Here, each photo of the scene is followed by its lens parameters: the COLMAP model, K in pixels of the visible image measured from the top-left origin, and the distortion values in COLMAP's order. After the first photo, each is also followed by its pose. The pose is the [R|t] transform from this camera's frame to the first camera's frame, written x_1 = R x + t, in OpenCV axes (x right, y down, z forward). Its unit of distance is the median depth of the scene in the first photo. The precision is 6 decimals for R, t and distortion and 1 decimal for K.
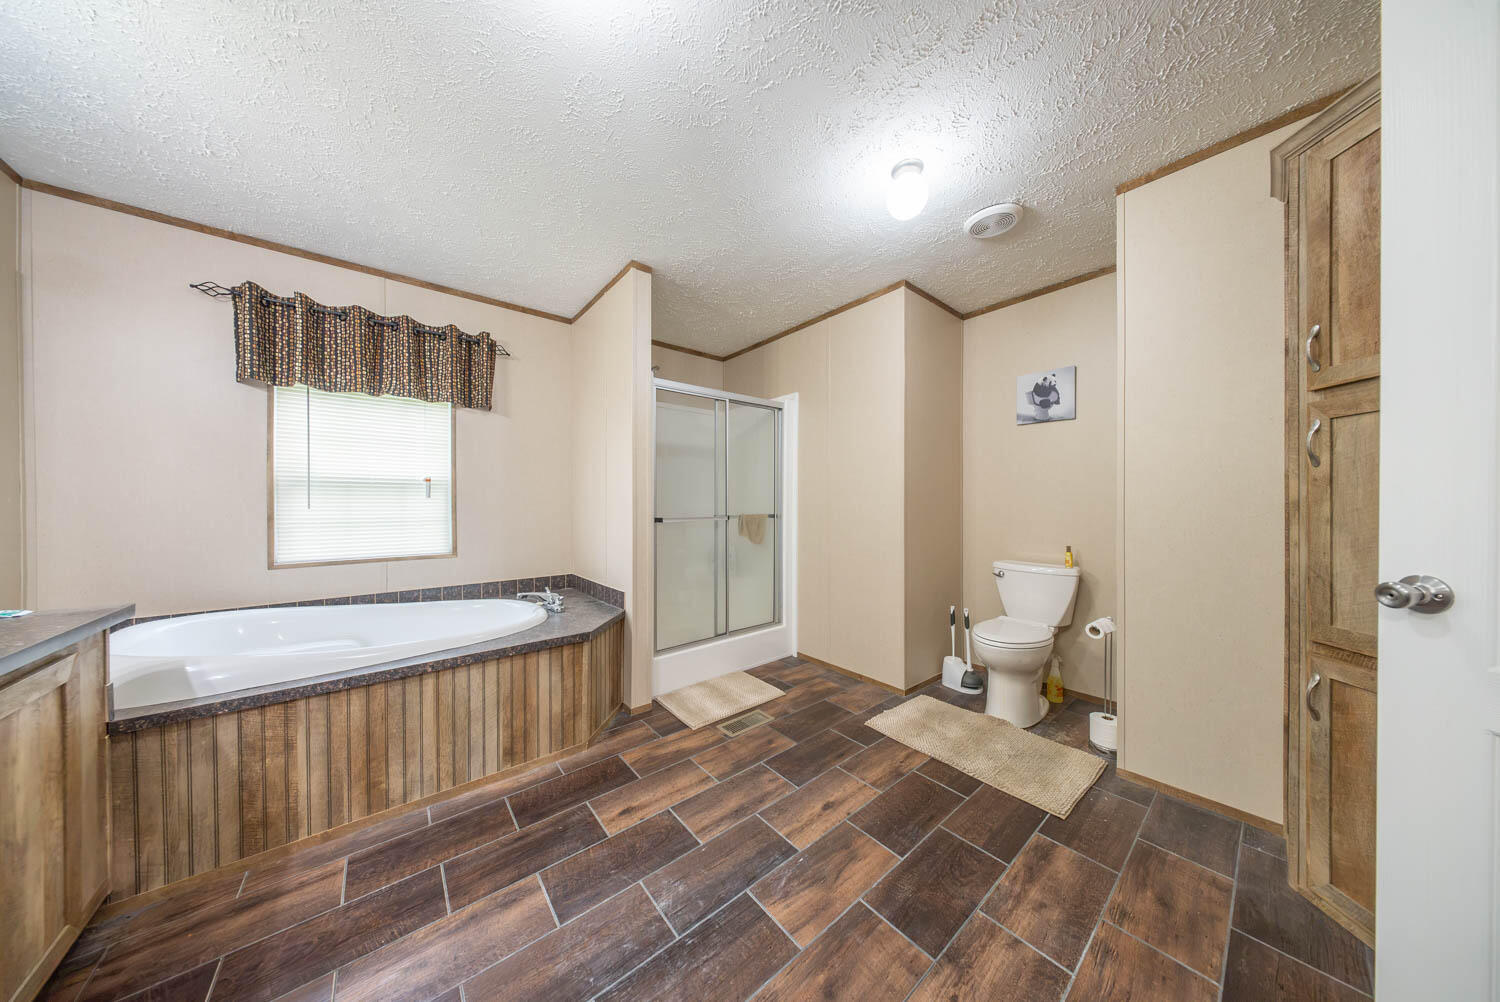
lens RADIAL K [[441.3, 0, 751.3], [0, 441.3, 504.9], [0, 0, 1]] dist [0.002477, -0.001661]
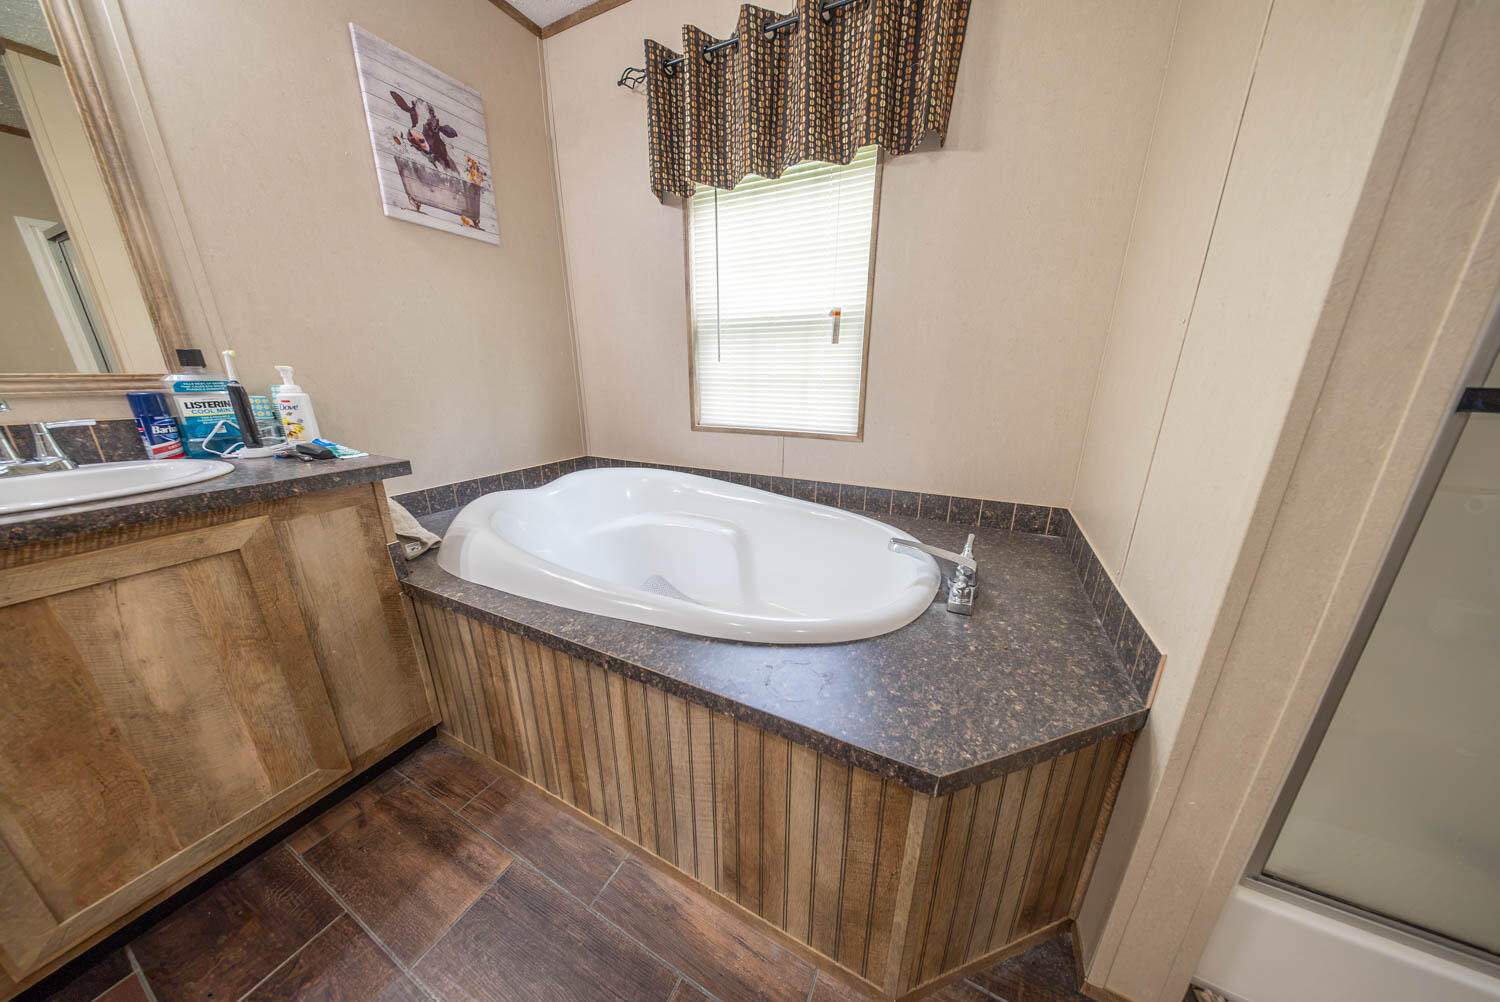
lens RADIAL K [[441.3, 0, 749.7], [0, 441.3, 504.0], [0, 0, 1]] dist [0.002477, -0.001661]
pose [[0.399933, 0.265617, -0.877212, -0.195621], [-0.006733, 0.957912, 0.286983, 0.029244], [0.916520, -0.108868, 0.384889, 0.752692]]
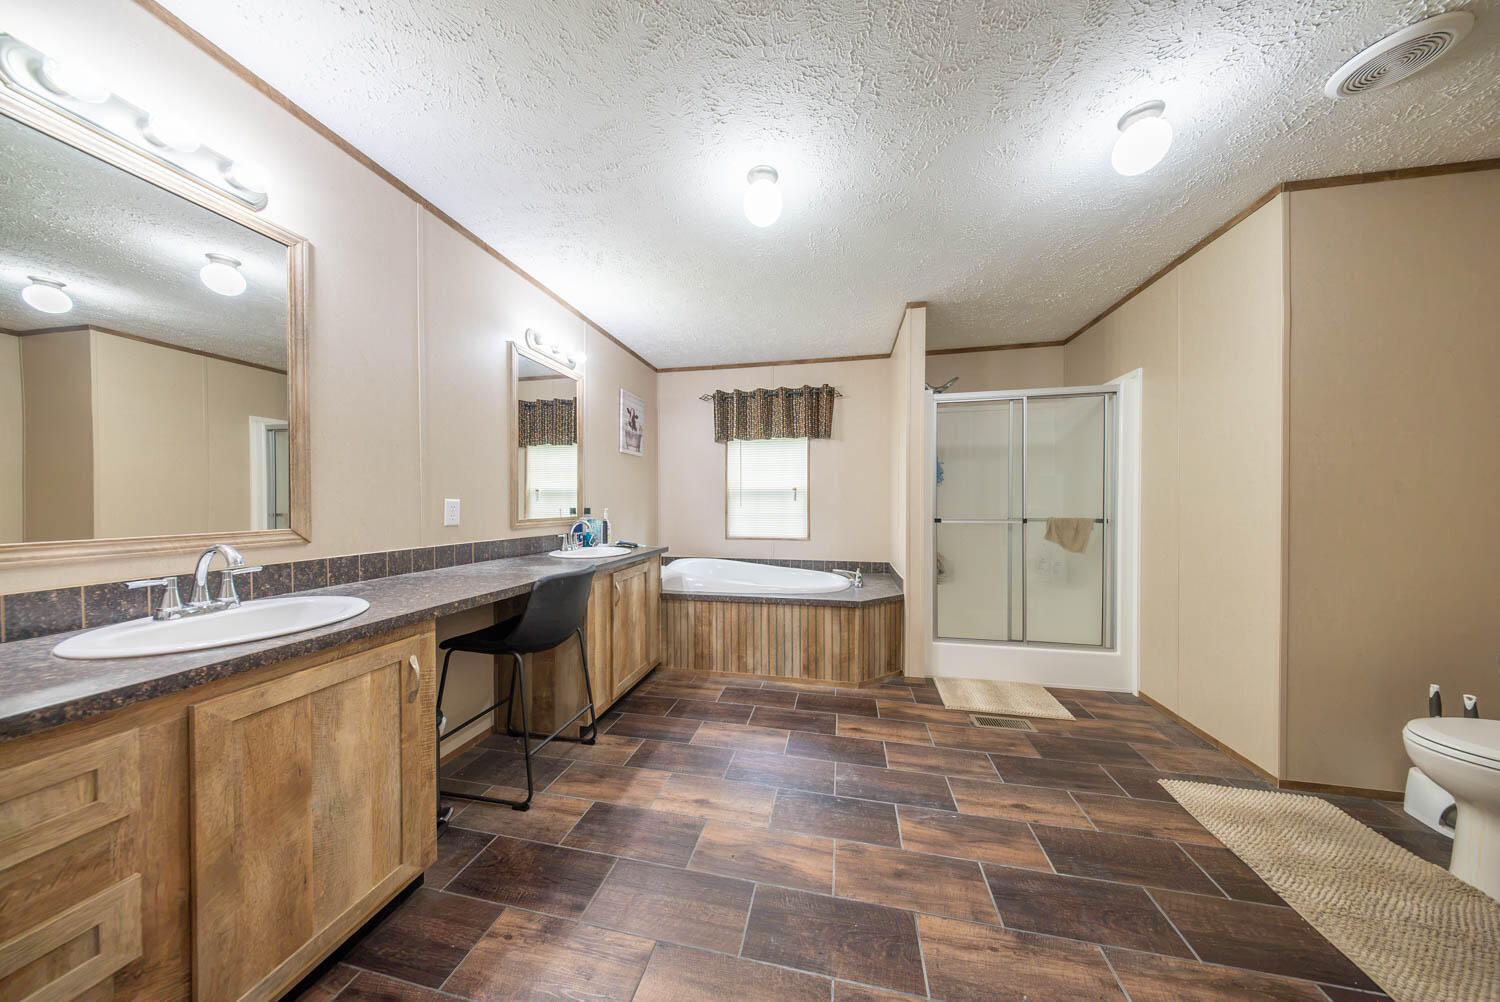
lens RADIAL K [[441.3, 0, 749.9], [0, 441.3, 505.1], [0, 0, 1]] dist [0.002477, -0.001661]
pose [[0.622475, 0.005655, -0.782620, 0.449123], [-0.004812, 0.999983, 0.003398, -0.007131], [0.782625, 0.001651, 0.622491, -0.090190]]
